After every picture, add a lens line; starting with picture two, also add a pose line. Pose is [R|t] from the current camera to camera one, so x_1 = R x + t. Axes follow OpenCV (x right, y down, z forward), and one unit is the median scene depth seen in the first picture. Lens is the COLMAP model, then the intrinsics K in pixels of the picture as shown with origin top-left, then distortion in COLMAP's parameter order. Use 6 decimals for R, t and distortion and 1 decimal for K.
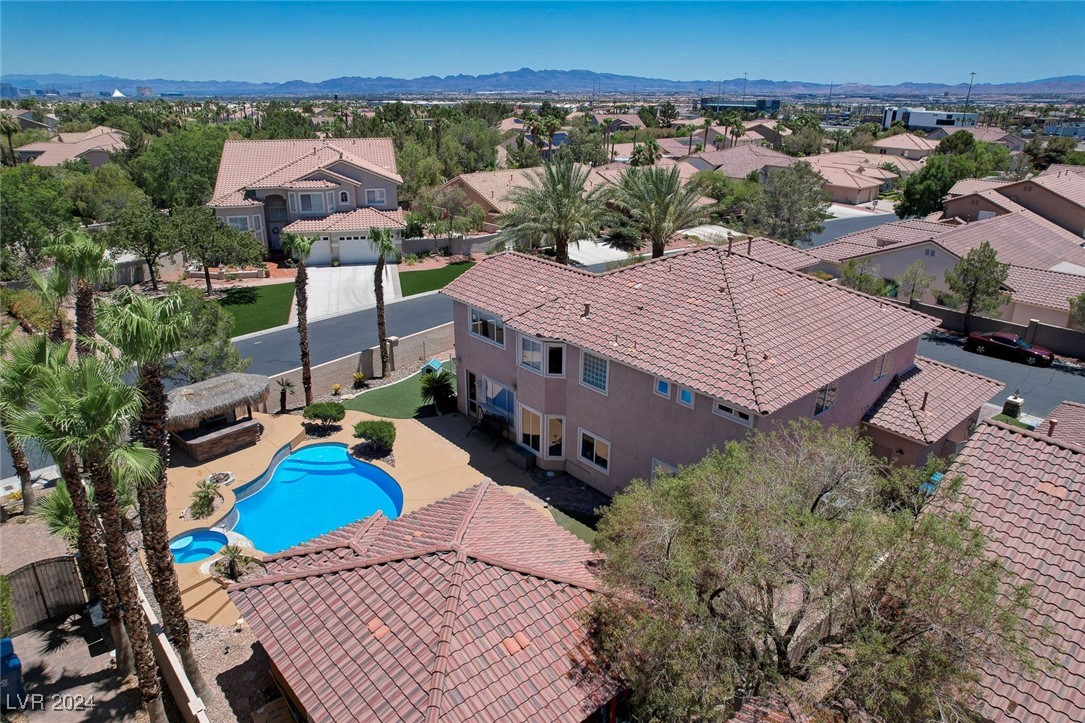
lens RADIAL K [[718.6, 0, 545.2], [0, 718.6, 358.7], [0, 0, 1]] dist [-0.081191, 0.059877]
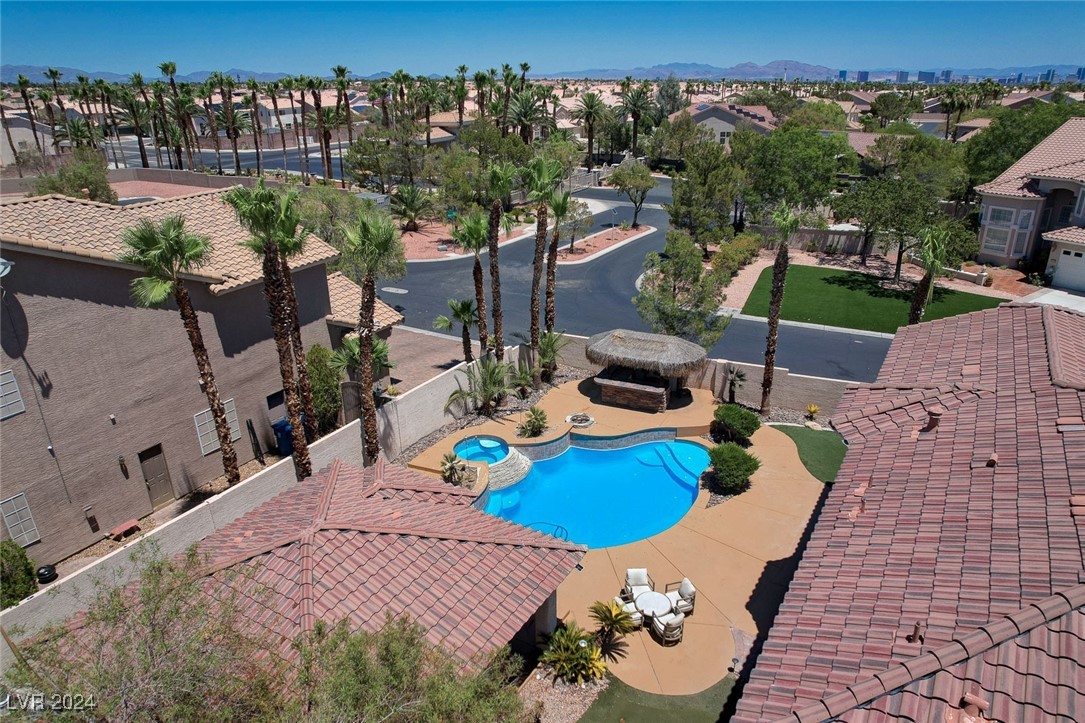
lens RADIAL K [[718.6, 0, 545.2], [0, 718.6, 358.7], [0, 0, 1]] dist [-0.081191, 0.059877]
pose [[0.288706, 0.341044, -0.894616, 0.195594], [-0.322601, 0.914416, 0.244484, -0.068307], [0.901431, 0.218020, 0.374018, 0.254596]]
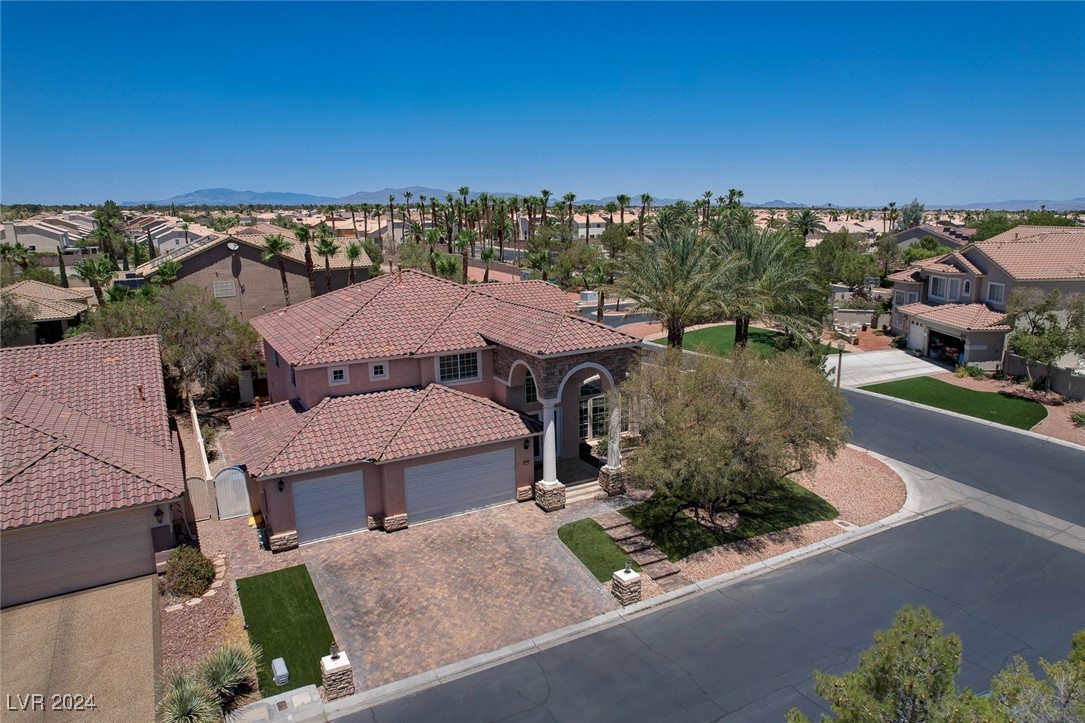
lens RADIAL K [[718.6, 0, 545.2], [0, 718.6, 358.7], [0, 0, 1]] dist [-0.081191, 0.059877]
pose [[-0.224344, 0.194051, -0.954994, 0.679121], [-0.334778, 0.904986, 0.262534, -0.206486], [0.915201, 0.378609, -0.138064, 0.699594]]
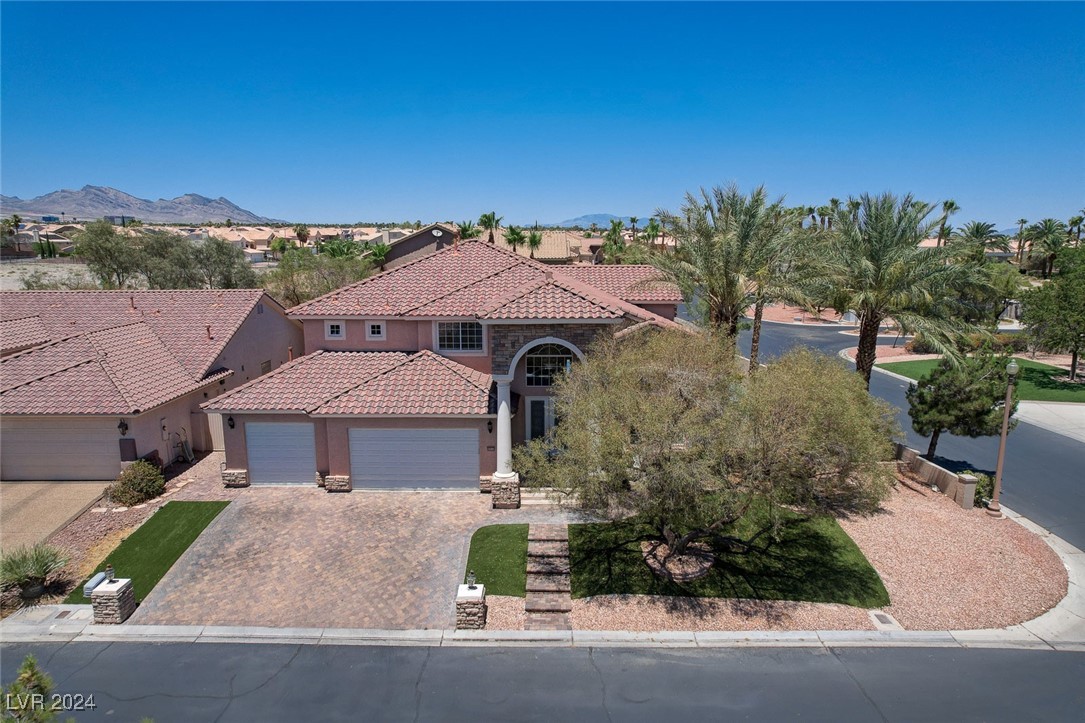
lens RADIAL K [[697.0, 0, 542.5], [0, 697.0, 361.5], [0, 0, 1]] dist [-0.087545, 0.079316]
pose [[-0.669227, 0.118826, -0.733495, 0.502996], [-0.272172, 0.879327, 0.390776, -0.224811], [0.691417, 0.461155, -0.556129, 0.875982]]
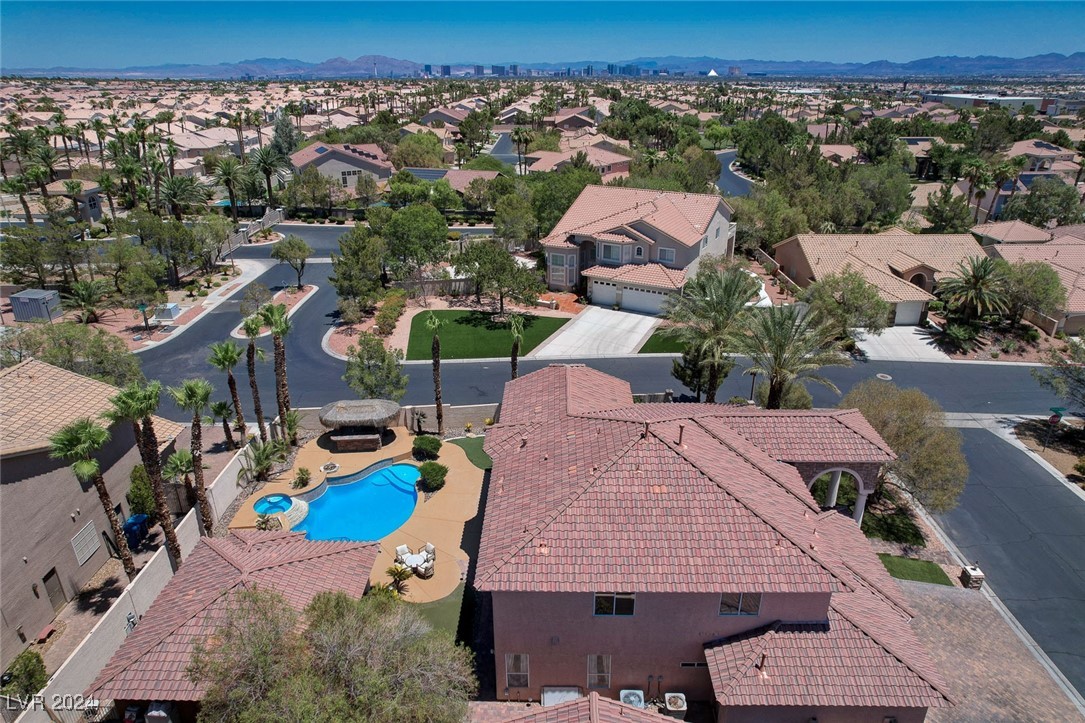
lens RADIAL K [[697.0, 0, 542.5], [0, 697.0, 361.5], [0, 0, 1]] dist [-0.087545, 0.079316]
pose [[0.730710, 0.257528, -0.632251, 0.364313], [-0.231331, 0.964734, 0.125599, -0.164936], [0.642299, 0.054483, 0.764515, 0.057505]]
